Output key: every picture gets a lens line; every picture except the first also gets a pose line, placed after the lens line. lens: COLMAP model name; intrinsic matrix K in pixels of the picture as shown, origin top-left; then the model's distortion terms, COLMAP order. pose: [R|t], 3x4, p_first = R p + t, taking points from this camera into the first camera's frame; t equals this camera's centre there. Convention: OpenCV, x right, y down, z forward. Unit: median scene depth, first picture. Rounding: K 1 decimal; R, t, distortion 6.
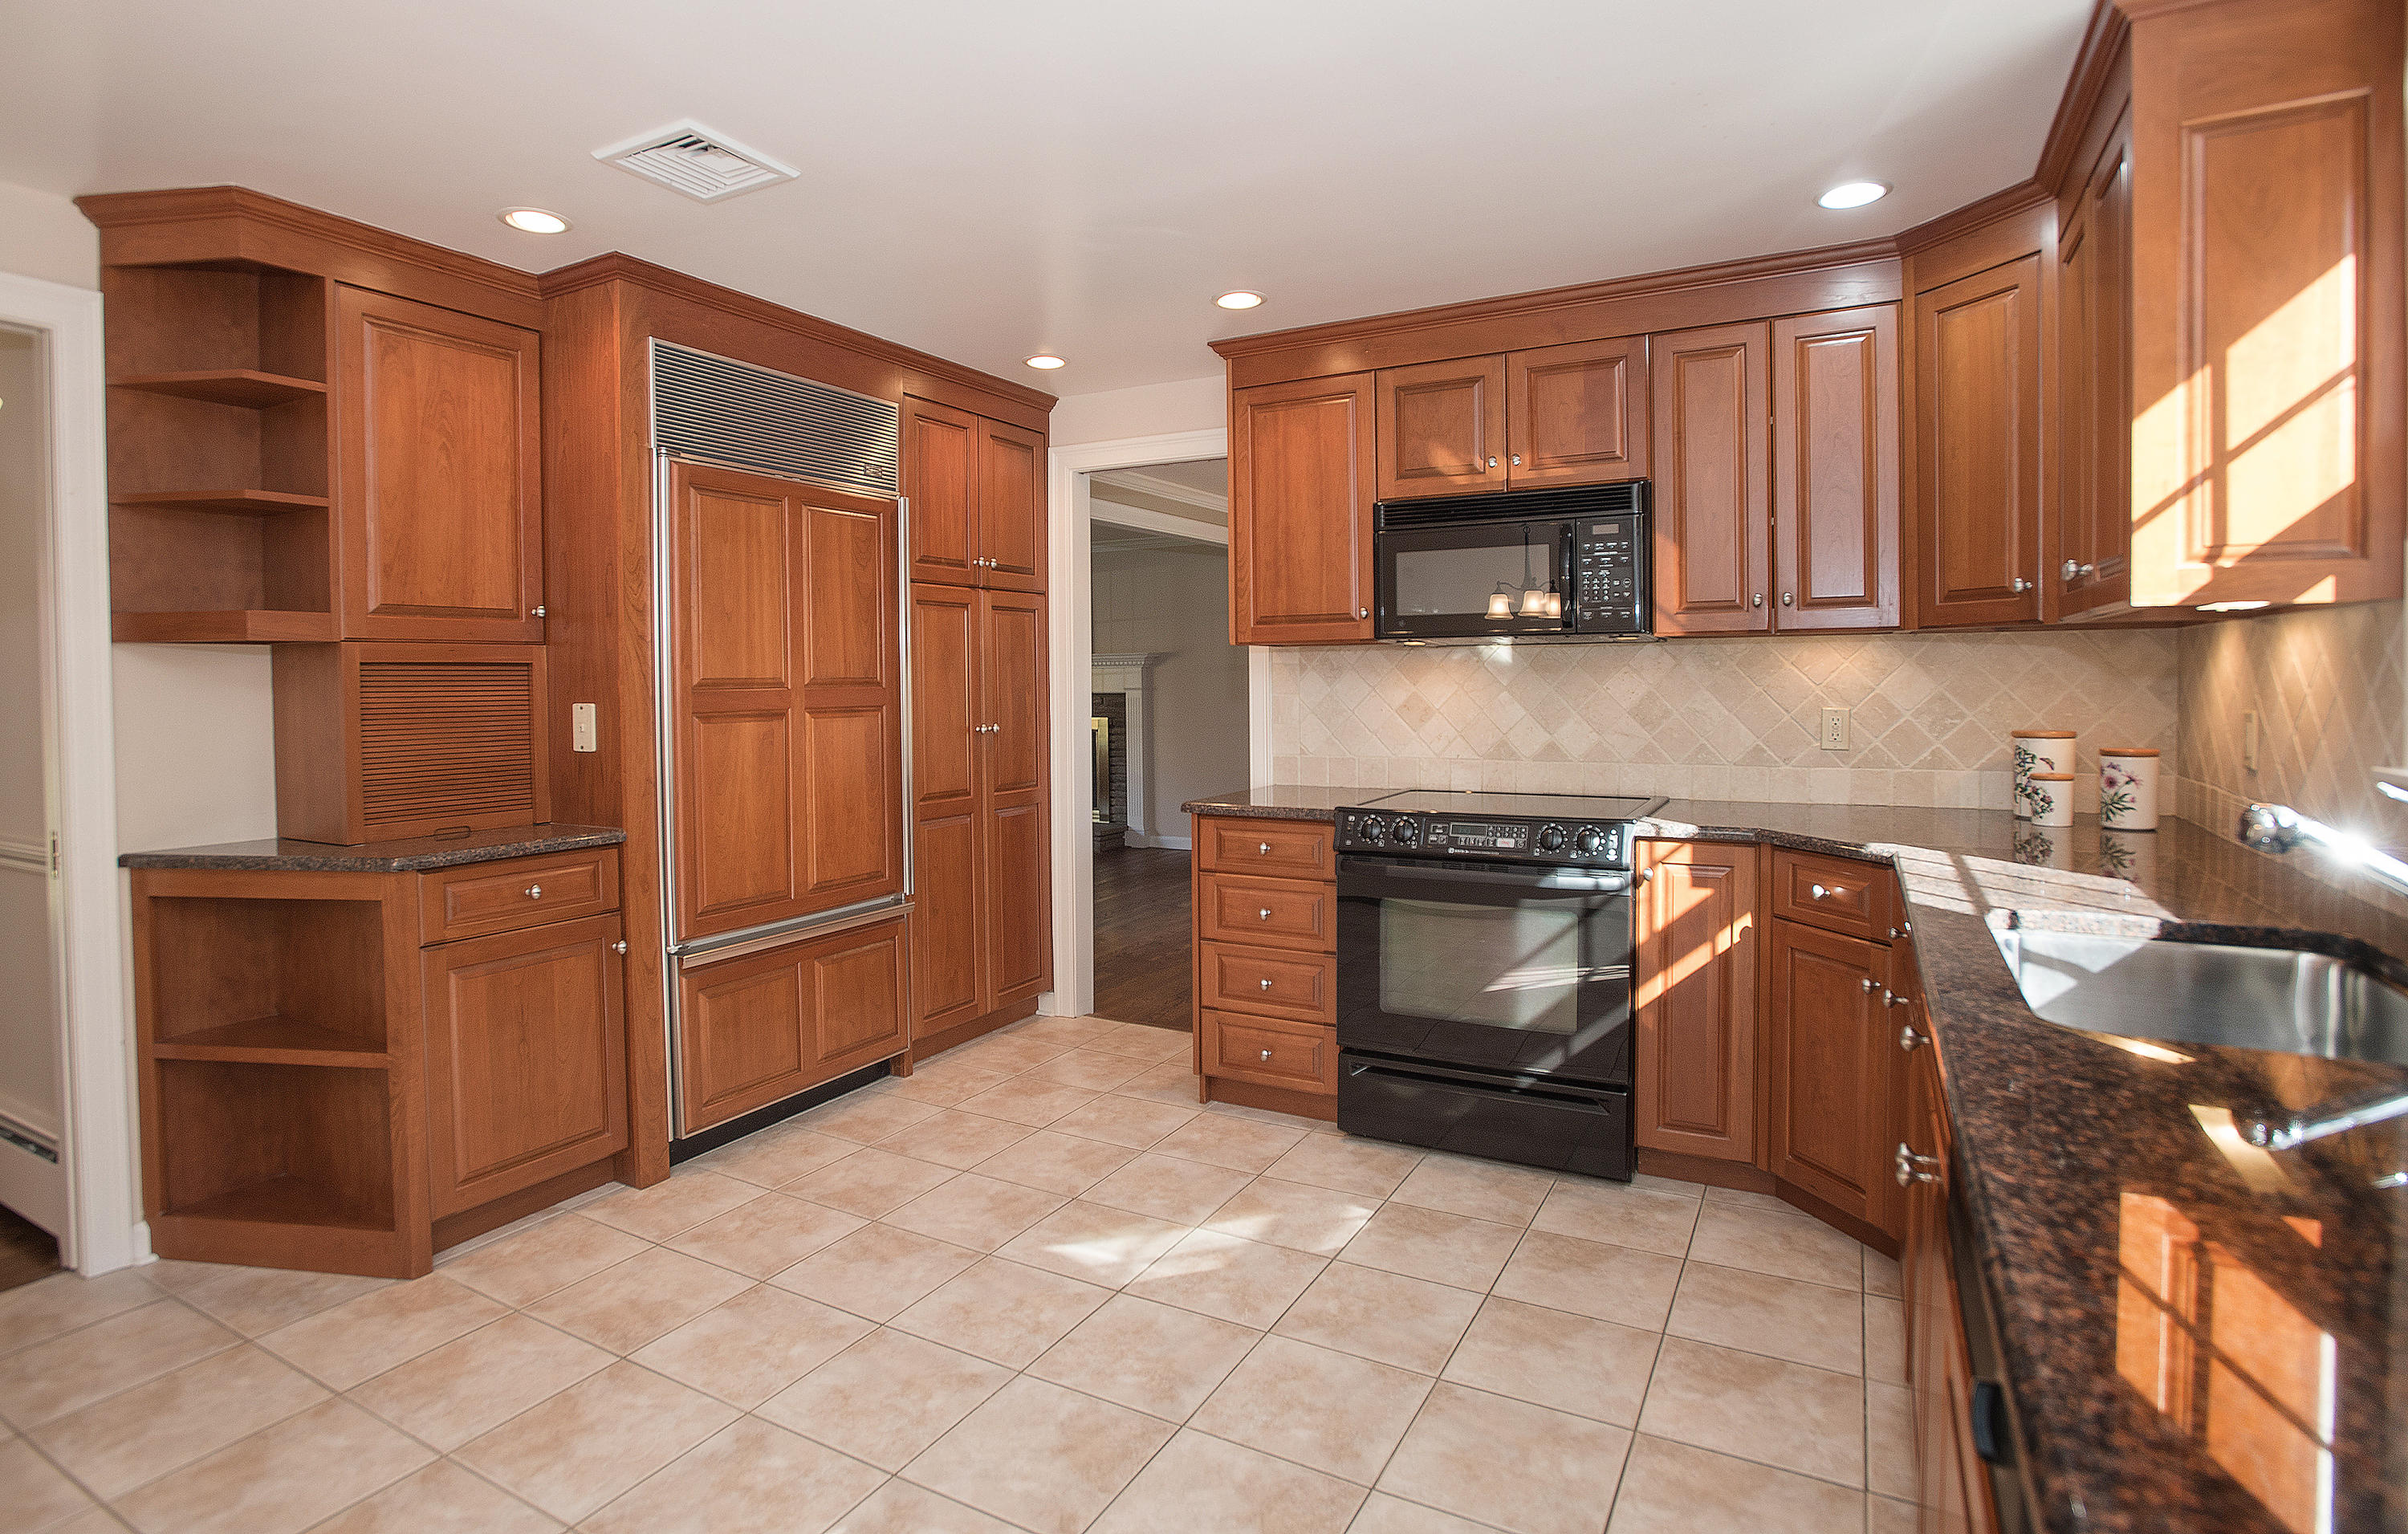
lens RADIAL K [[1202.3, 0, 1202.1], [0, 1202.3, 713.9], [0, 0, 1]] dist [-0.071805, 0.000631]
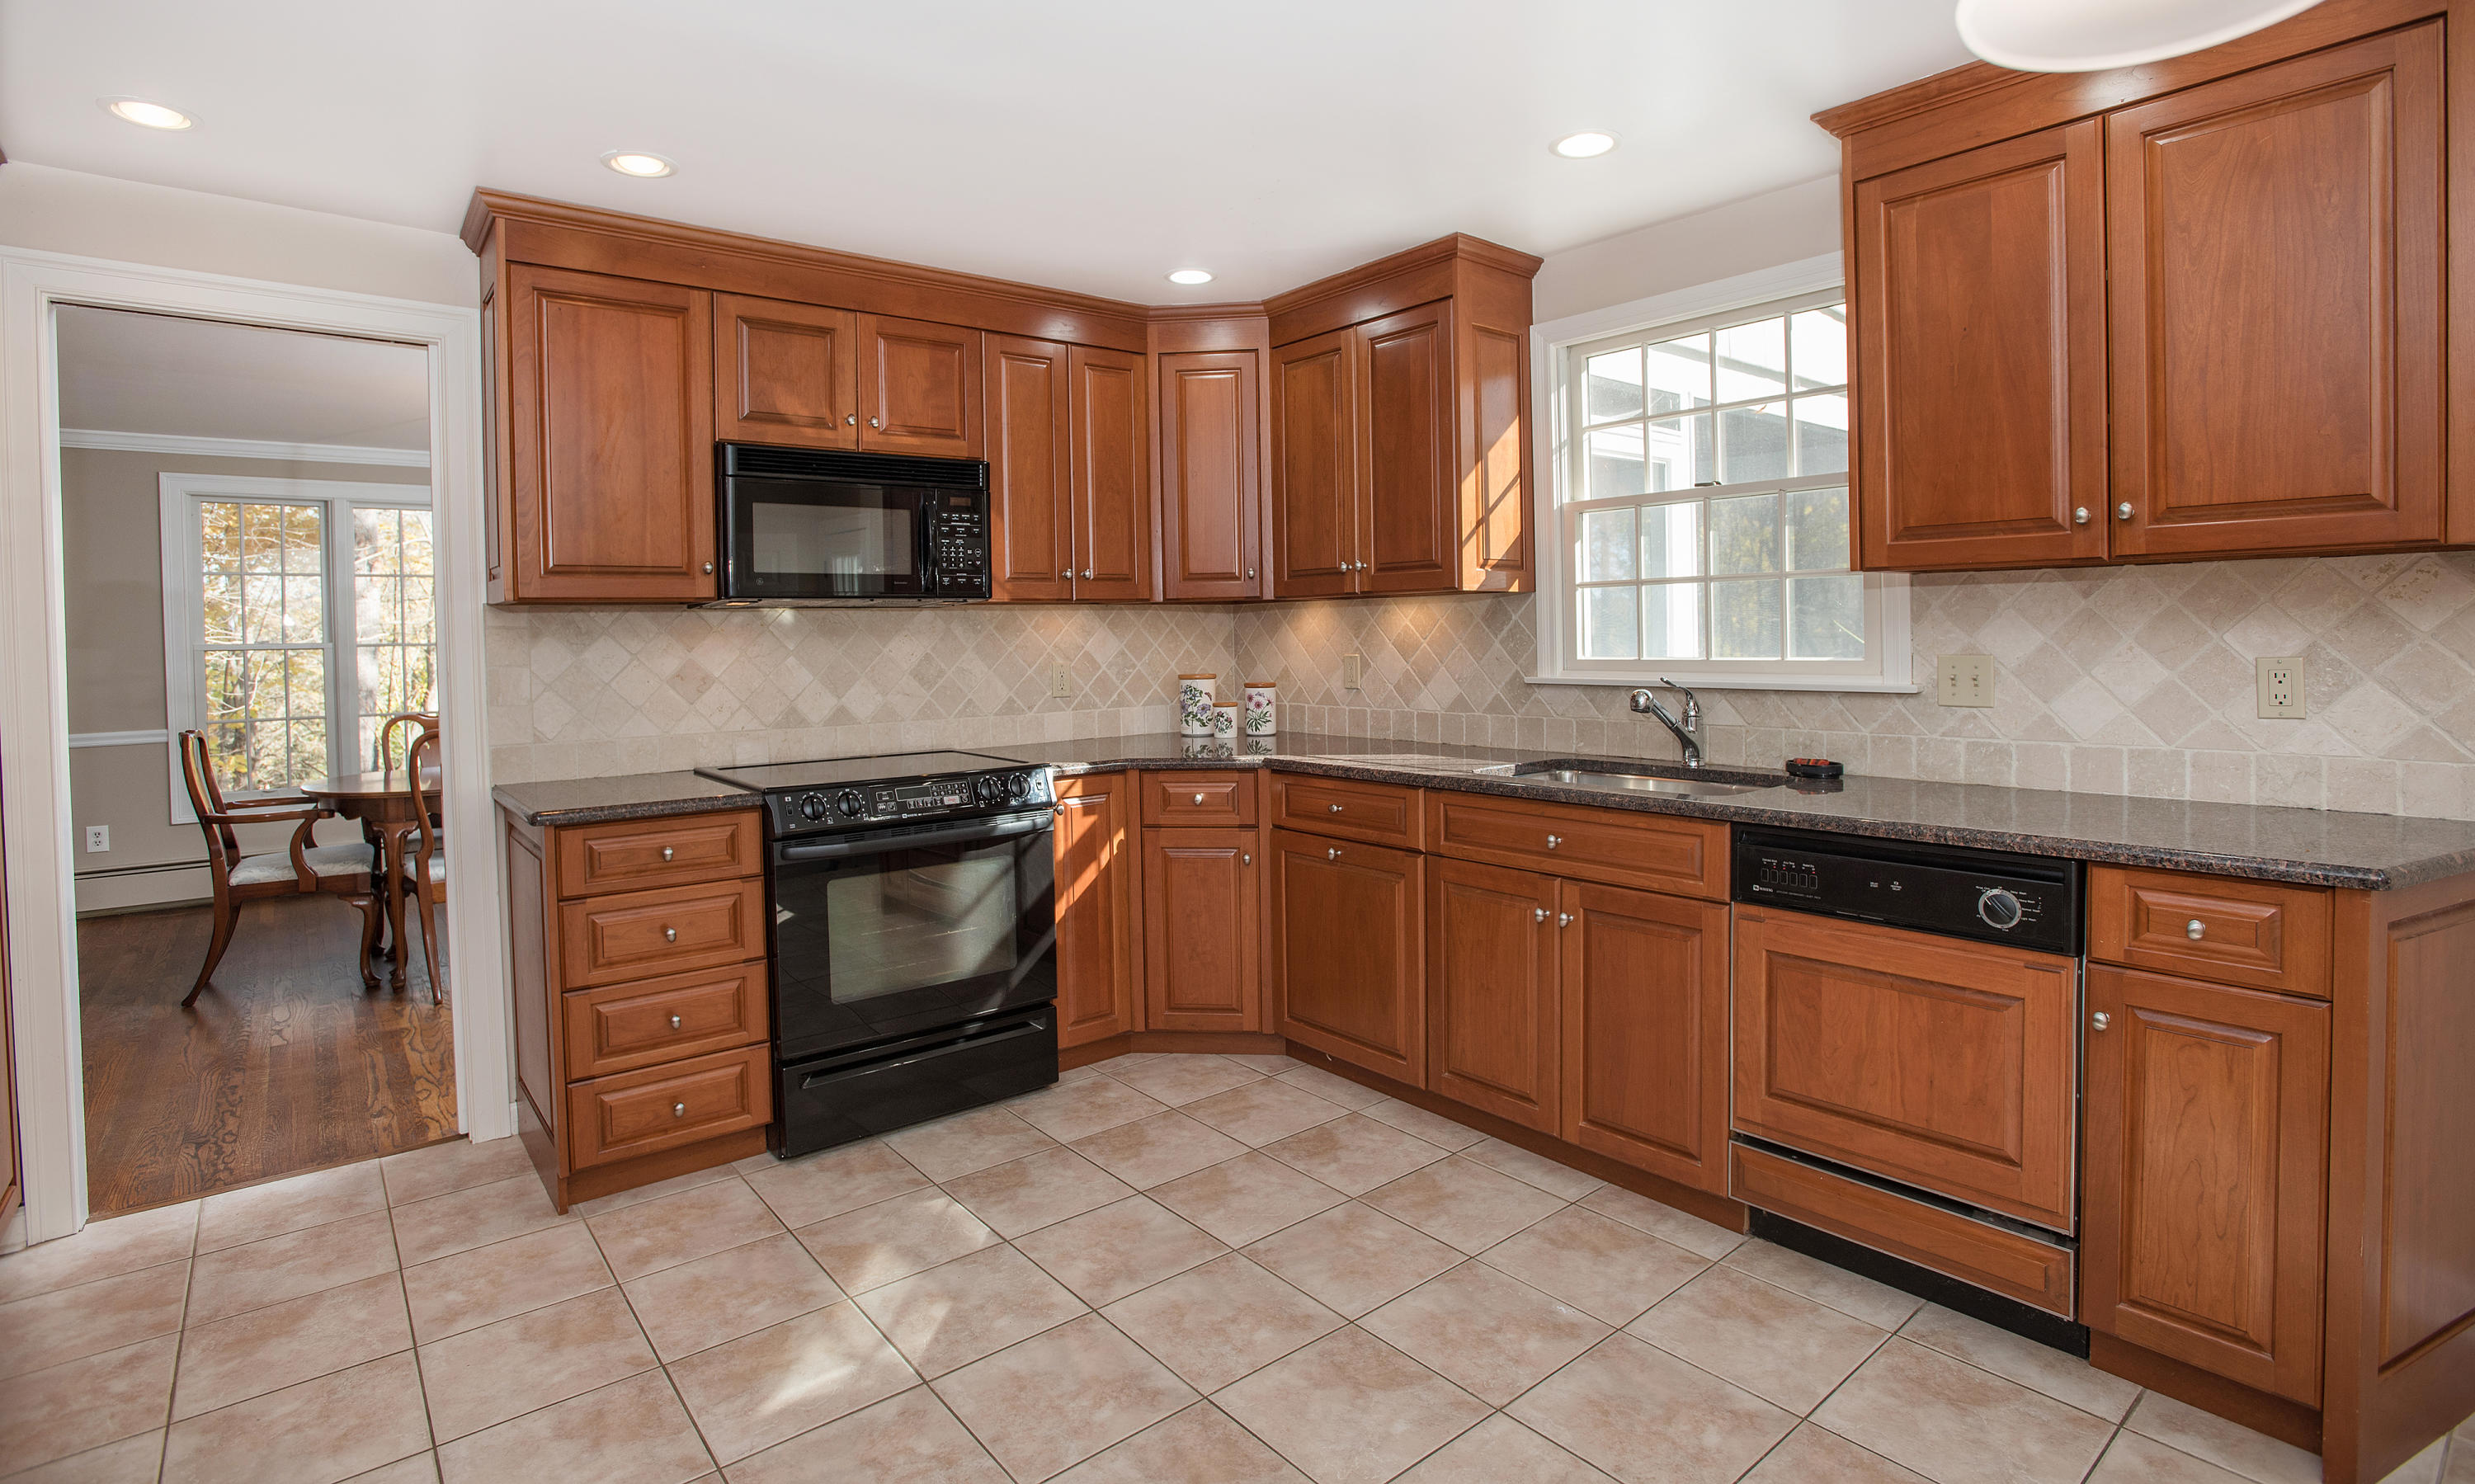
lens RADIAL K [[1172.5, 0, 1235.1], [0, 1172.5, 667.4], [0, 0, 1]] dist [-0.074696, 0.024837]
pose [[0.376453, -0.023698, 0.926133, -0.574088], [0.040631, 0.999133, 0.009050, -0.004654], [-0.925544, 0.034223, 0.377089, 0.393217]]
